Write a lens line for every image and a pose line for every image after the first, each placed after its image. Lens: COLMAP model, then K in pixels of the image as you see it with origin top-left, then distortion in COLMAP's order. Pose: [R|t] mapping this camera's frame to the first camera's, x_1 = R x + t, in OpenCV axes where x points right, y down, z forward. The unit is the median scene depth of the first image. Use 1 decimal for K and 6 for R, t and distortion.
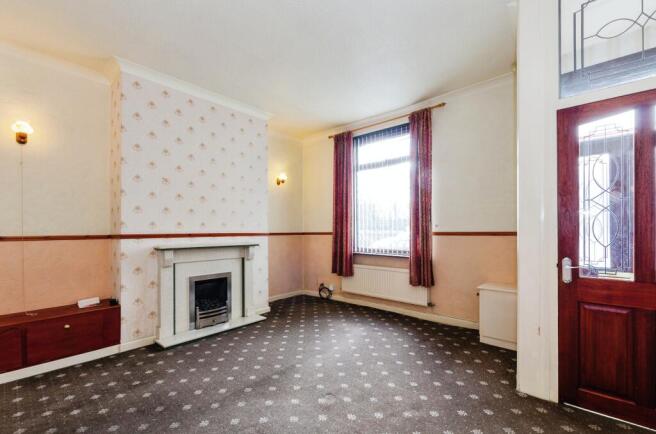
lens RADIAL K [[290.0, 0, 327.8], [0, 290.0, 219.4], [0, 0, 1]] dist [0.007225, -0.000118]
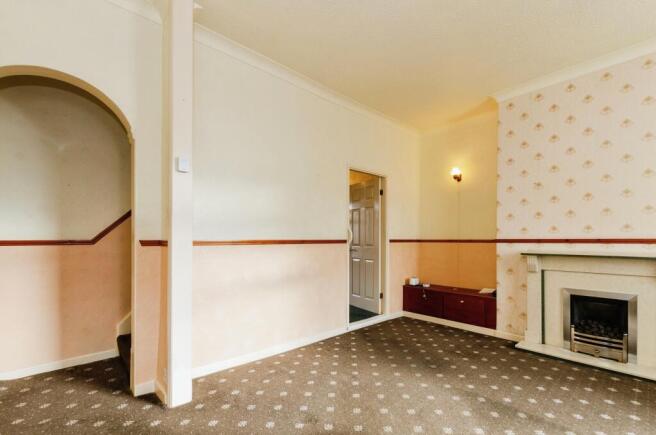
lens RADIAL K [[290.0, 0, 327.8], [0, 290.0, 219.9], [0, 0, 1]] dist [0.007225, -0.000118]
pose [[-0.113547, -0.055486, -0.991982, 0.553974], [0.045419, 0.997106, -0.060972, 0.014151], [0.992494, -0.051978, -0.110699, 0.439001]]
